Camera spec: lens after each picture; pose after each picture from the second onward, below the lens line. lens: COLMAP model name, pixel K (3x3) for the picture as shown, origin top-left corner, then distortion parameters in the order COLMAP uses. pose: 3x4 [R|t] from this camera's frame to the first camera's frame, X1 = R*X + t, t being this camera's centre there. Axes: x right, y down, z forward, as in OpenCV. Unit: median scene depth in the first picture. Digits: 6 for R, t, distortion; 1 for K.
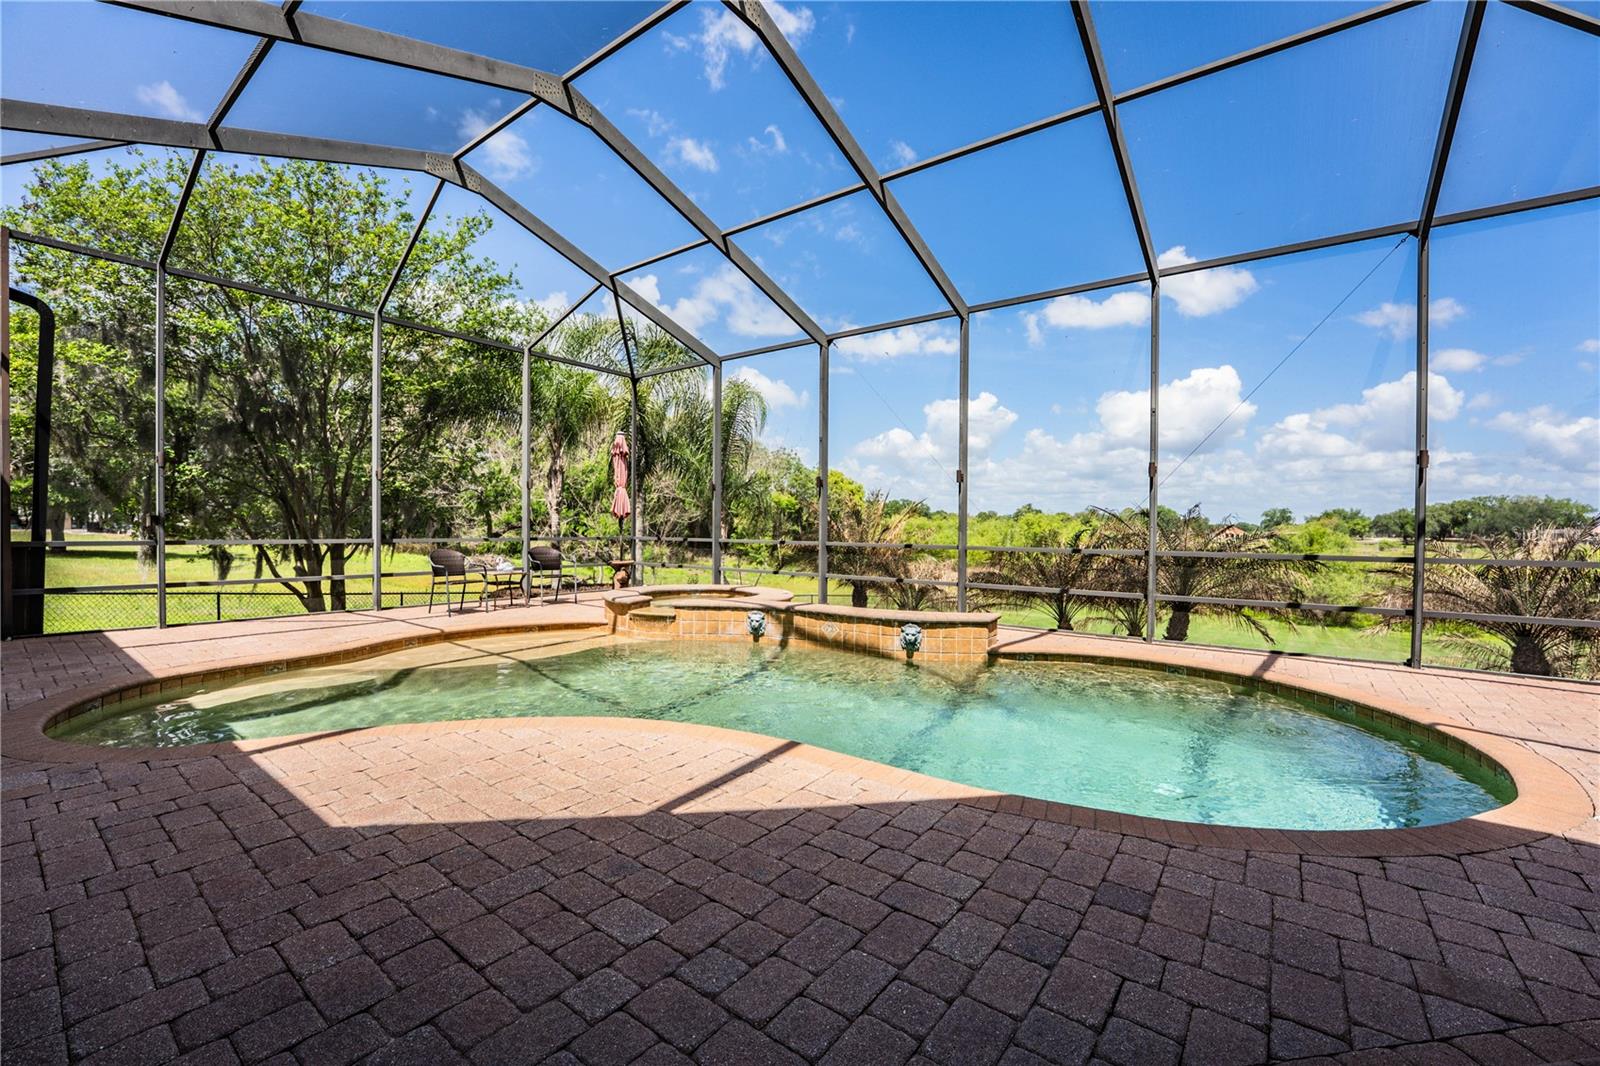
lens RADIAL K [[652.2, 0, 800.1], [0, 652.2, 537.2], [0, 0, 1]] dist [-0.024607, 0.000702]
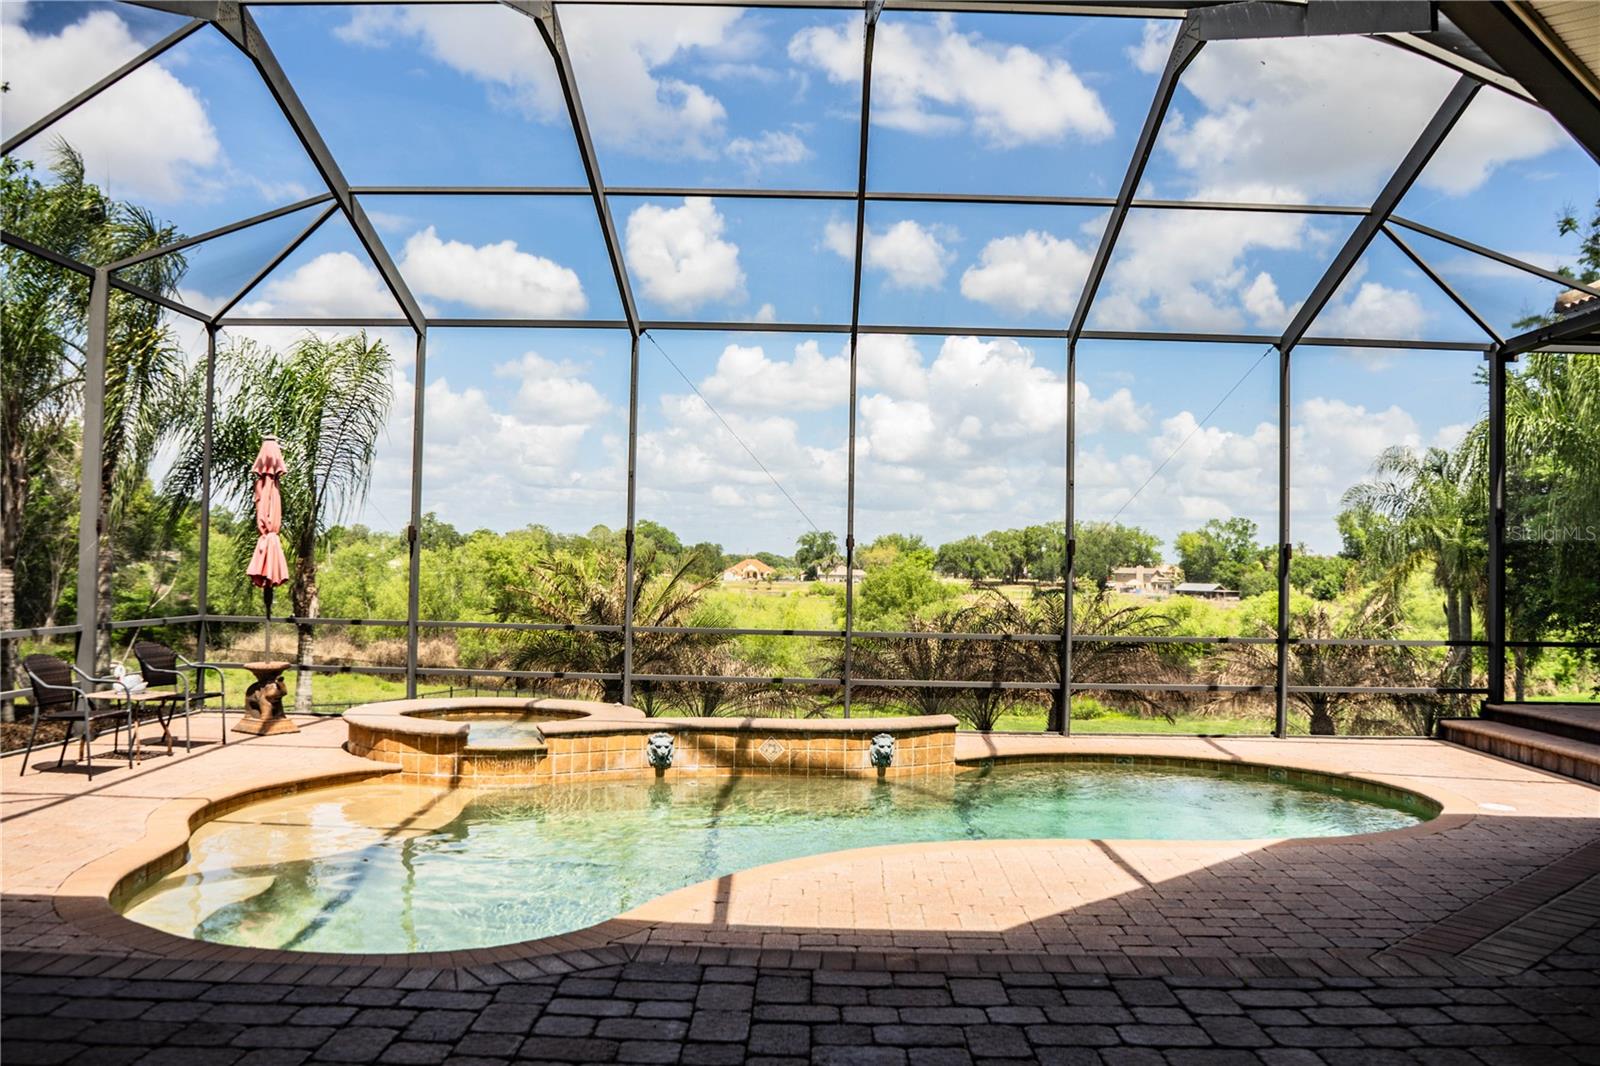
lens RADIAL K [[1317.3, 0, 800.0], [0, 1317.3, 533.0], [0, 0, 1]] dist [-0.121681, -0.000663]
pose [[0.799879, 0.020830, 0.599800, -0.792061], [-0.002403, 0.999501, -0.031506, -0.058057], [-0.600157, 0.023760, 0.799530, -0.228990]]
